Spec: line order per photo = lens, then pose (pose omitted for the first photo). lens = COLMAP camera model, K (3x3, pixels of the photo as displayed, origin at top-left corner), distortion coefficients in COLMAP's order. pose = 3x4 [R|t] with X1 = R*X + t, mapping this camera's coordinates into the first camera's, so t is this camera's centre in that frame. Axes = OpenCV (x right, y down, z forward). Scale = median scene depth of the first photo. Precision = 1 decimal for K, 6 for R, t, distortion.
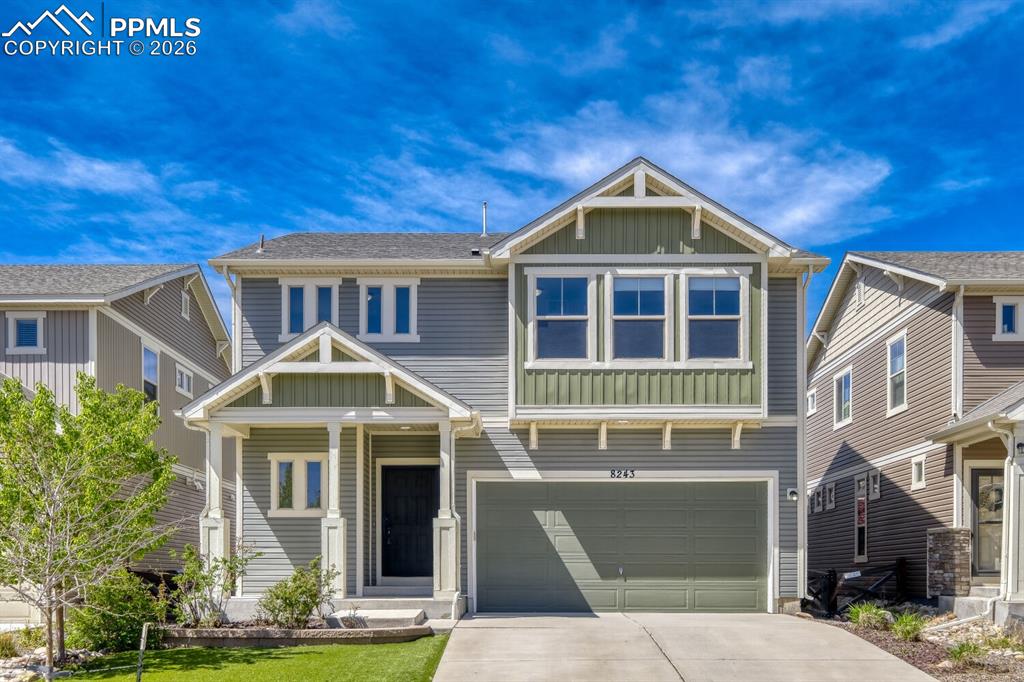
lens RADIAL K [[1044.1, 0, 511.6], [0, 1044.1, 374.2], [0, 0, 1]] dist [0.000581, -0.002858]
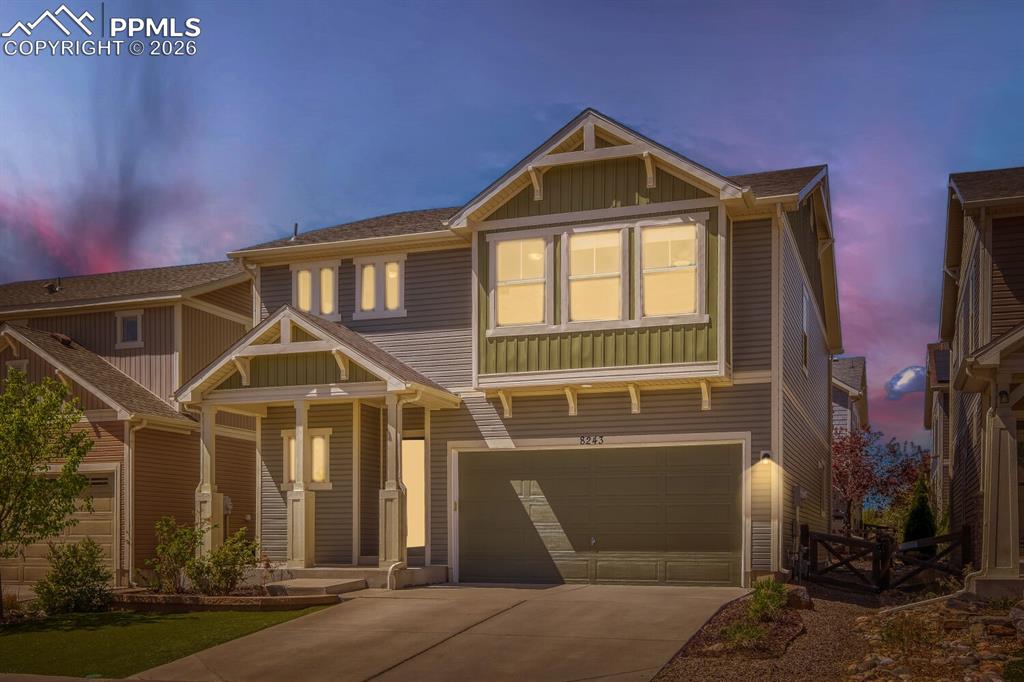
lens RADIAL K [[1074.4, 0, 512.0], [0, 1074.4, 341.0], [0, 0, 1]] dist [0.005318, 0.007548]
pose [[0.944613, -0.059722, -0.322707, 0.362897], [0.061331, 0.998104, -0.005189, 0.005133], [0.322405, -0.014891, 0.946485, 0.043857]]
